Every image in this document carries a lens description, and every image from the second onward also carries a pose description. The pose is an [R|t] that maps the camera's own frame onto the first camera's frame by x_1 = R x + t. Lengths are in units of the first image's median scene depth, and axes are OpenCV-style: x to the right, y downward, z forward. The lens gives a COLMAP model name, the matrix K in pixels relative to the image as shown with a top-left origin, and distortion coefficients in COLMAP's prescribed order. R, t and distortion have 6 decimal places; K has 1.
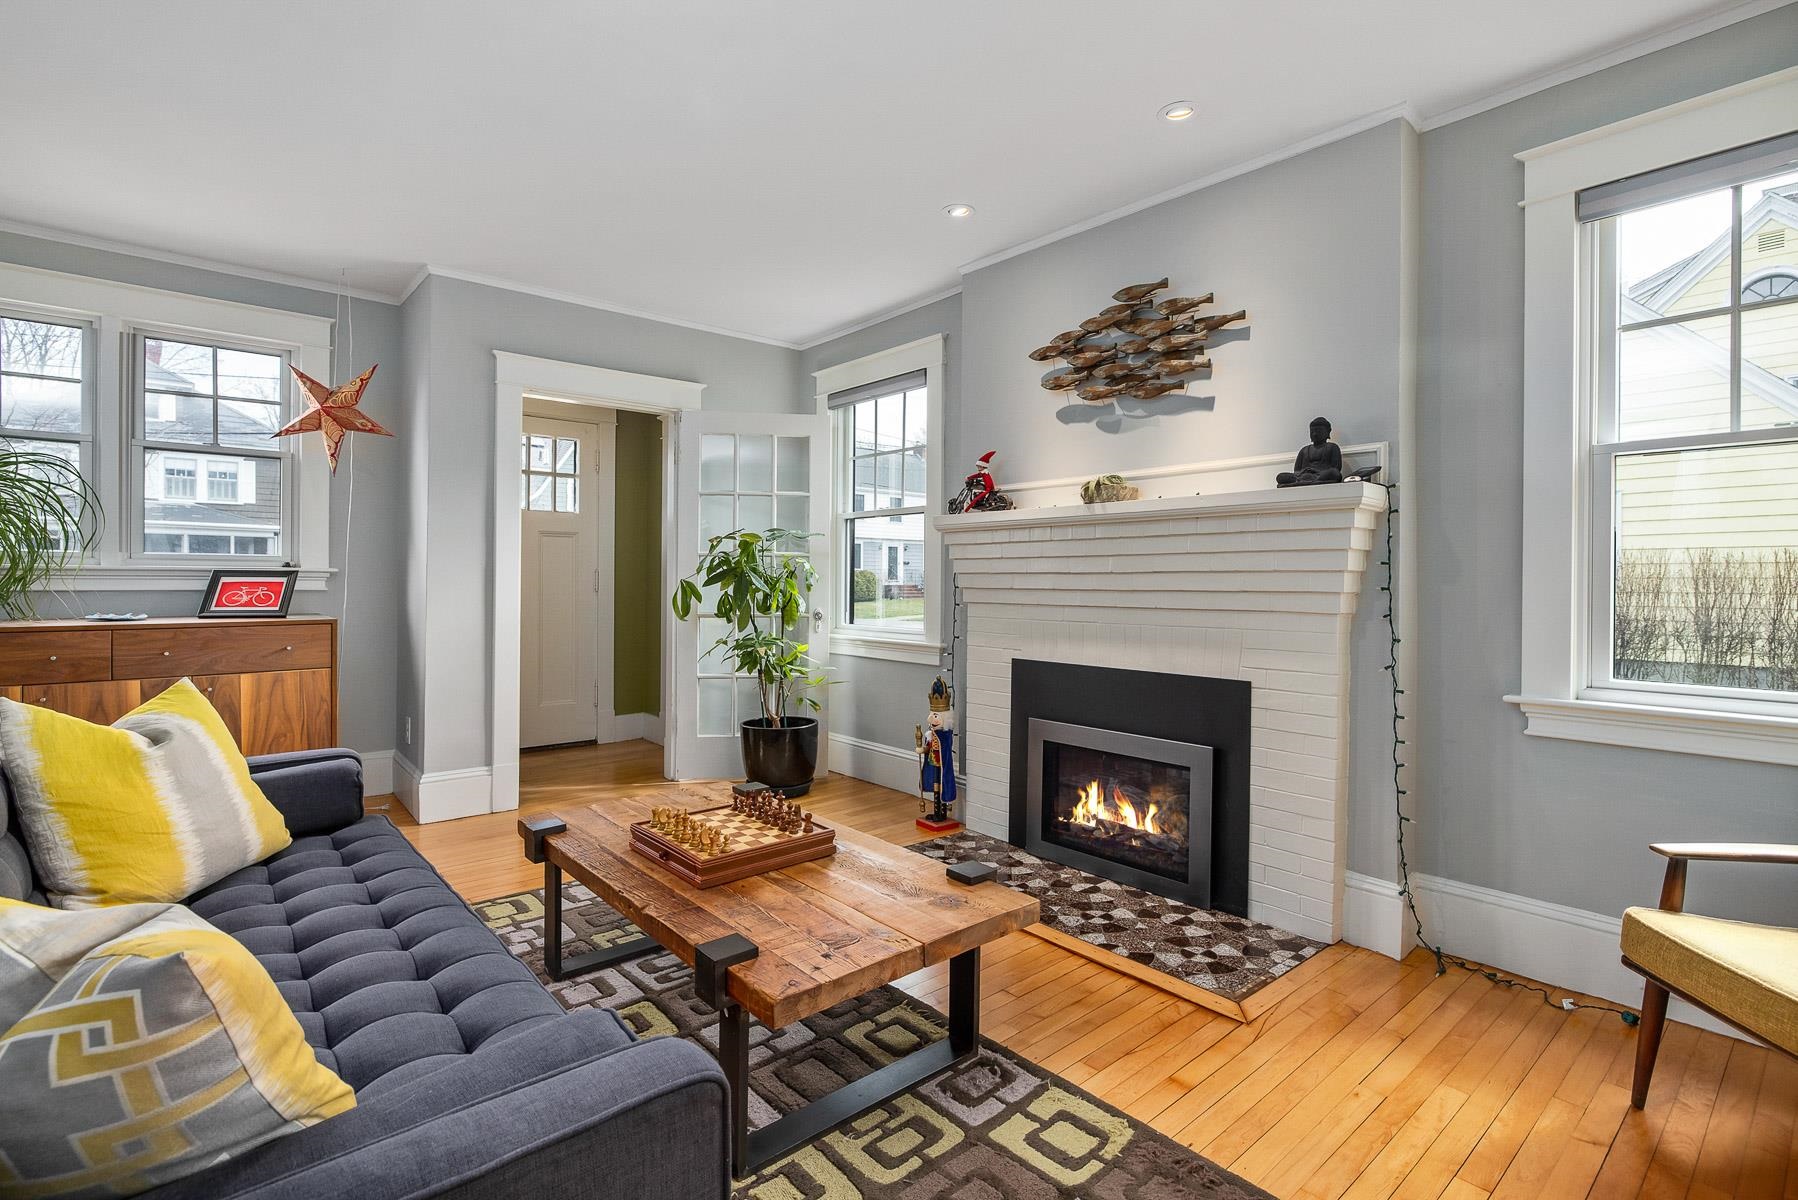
lens RADIAL K [[866.7, 0, 875.3], [0, 866.7, 581.0], [0, 0, 1]] dist [-0.003156, 0.000124]
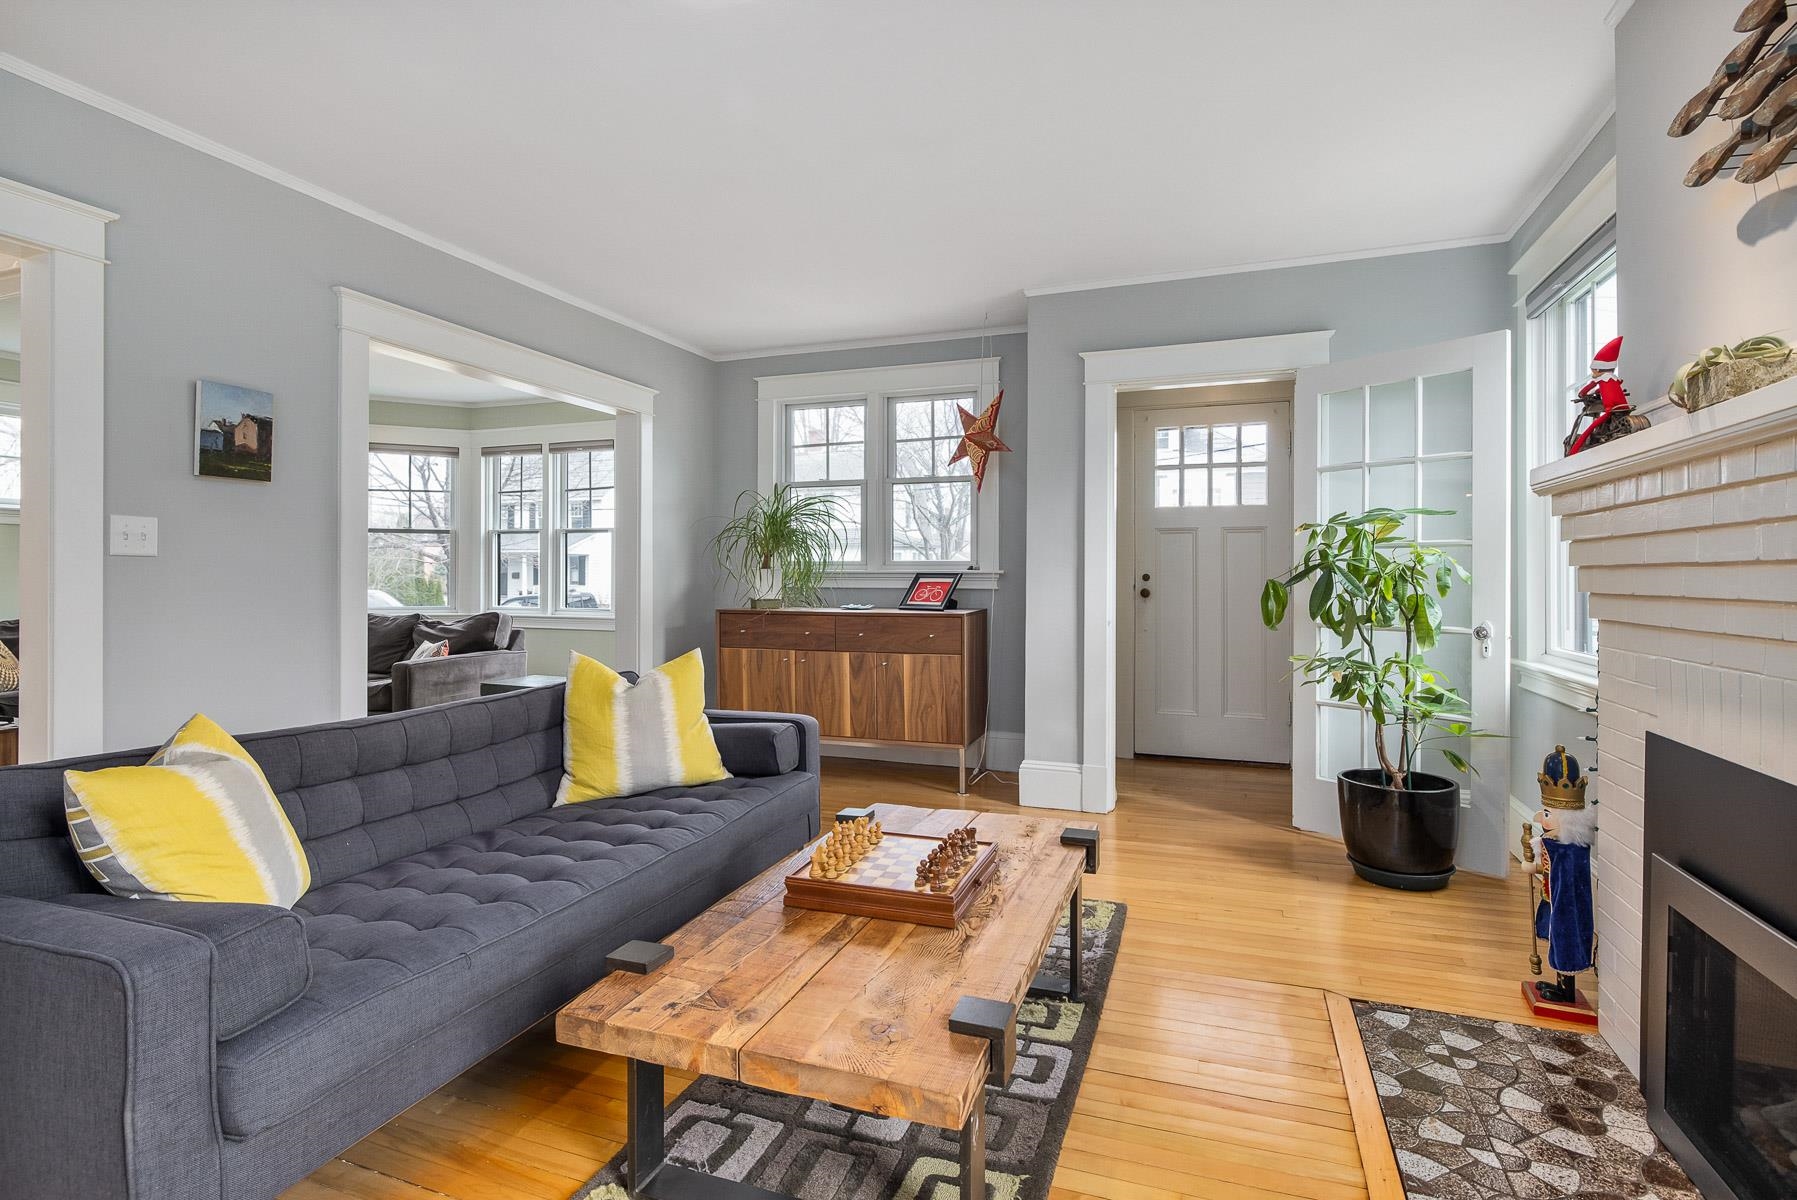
lens RADIAL K [[866.2, 0, 878.3], [0, 866.2, 572.1], [0, 0, 1]] dist [-0.003156, 0.000124]
pose [[0.486721, -0.009641, -0.873504, 0.356075], [0.000191, 0.999940, -0.010930, 0.000316], [0.873557, 0.005153, 0.486694, 0.327695]]
